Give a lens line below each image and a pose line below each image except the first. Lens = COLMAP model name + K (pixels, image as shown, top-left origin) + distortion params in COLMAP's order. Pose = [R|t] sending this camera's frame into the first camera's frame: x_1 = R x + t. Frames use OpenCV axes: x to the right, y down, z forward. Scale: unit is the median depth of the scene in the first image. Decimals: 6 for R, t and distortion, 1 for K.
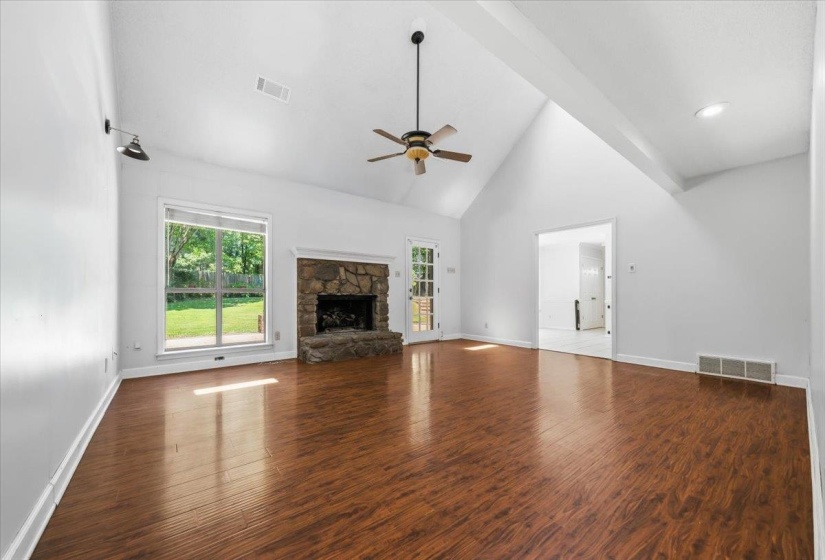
lens RADIAL K [[307.8, 0, 412.5], [0, 307.8, 280.0], [0, 0, 1]] dist [0.000971, 0.000120]
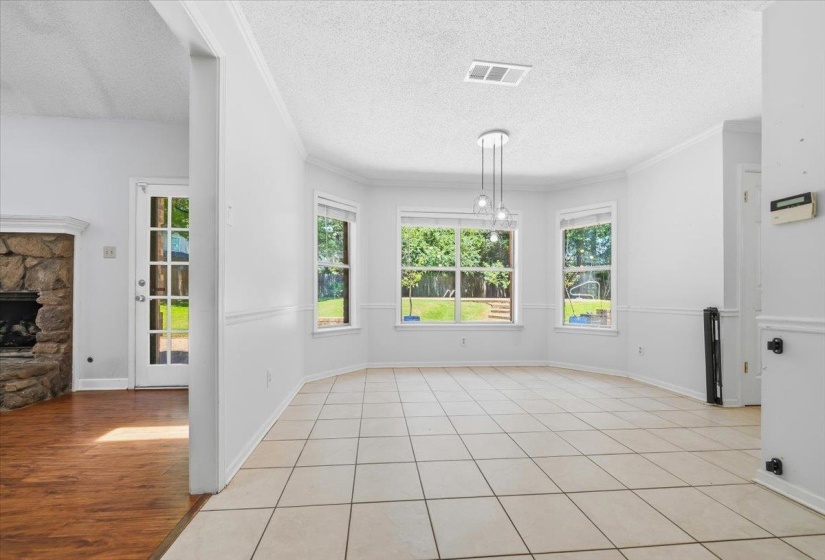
lens RADIAL K [[307.8, 0, 412.5], [0, 307.8, 280.0], [0, 0, 1]] dist [0.000971, 0.000120]
pose [[0.835141, -0.010200, -0.549941, 0.729969], [0.023559, 0.999574, 0.017238, 0.034144], [0.549531, -0.027352, 0.835026, 0.907087]]
